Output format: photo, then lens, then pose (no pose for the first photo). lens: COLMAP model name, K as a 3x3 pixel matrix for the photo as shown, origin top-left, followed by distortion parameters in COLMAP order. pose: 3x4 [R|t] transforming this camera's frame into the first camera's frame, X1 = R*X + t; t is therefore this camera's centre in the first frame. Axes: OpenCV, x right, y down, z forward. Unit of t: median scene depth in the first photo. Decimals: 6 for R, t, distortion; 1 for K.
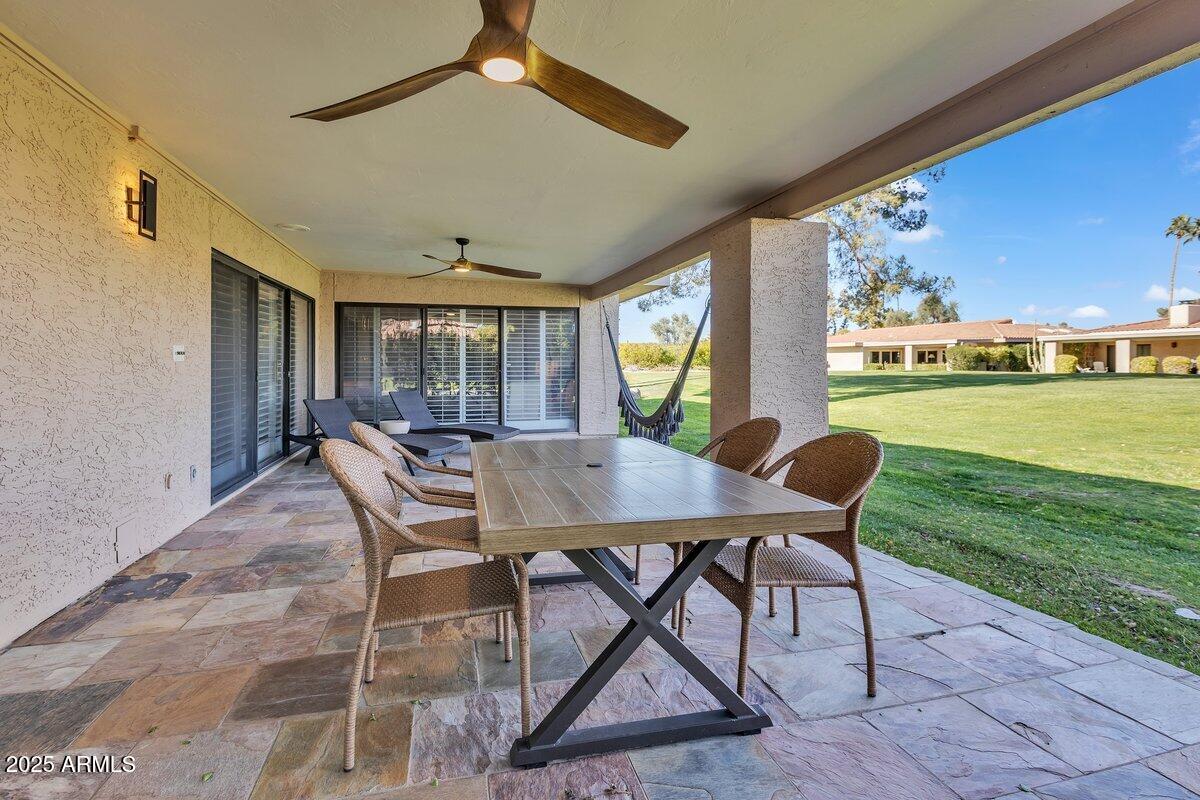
lens RADIAL K [[586.2, 0, 580.5], [0, 586.2, 368.6], [0, 0, 1]] dist [-0.000497, -0.000336]
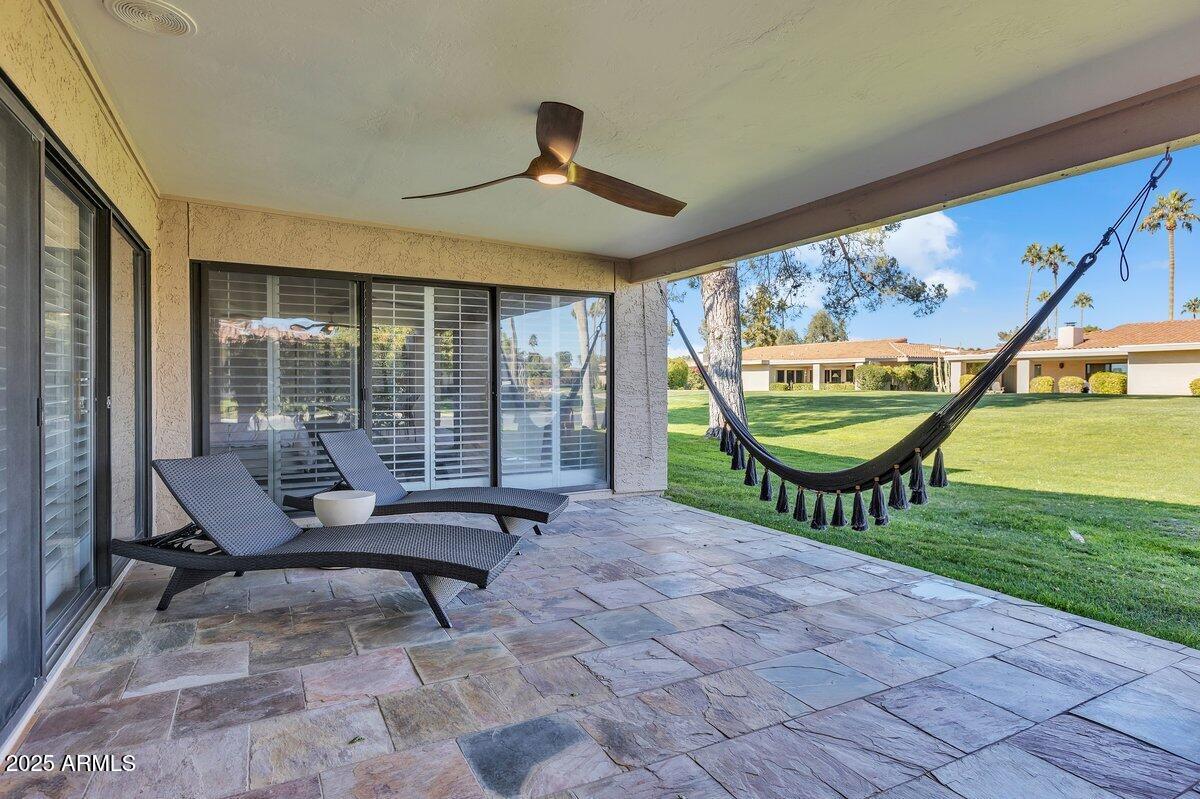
lens RADIAL K [[654.0, 0, 601.2], [0, 654.0, 390.8], [0, 0, 1]] dist [0.001017, 0.000247]
pose [[0.967159, -0.000876, 0.254172, -0.062878], [-0.000047, 0.999993, 0.003624, -0.000281], [-0.254173, -0.003517, 0.967152, 0.102485]]
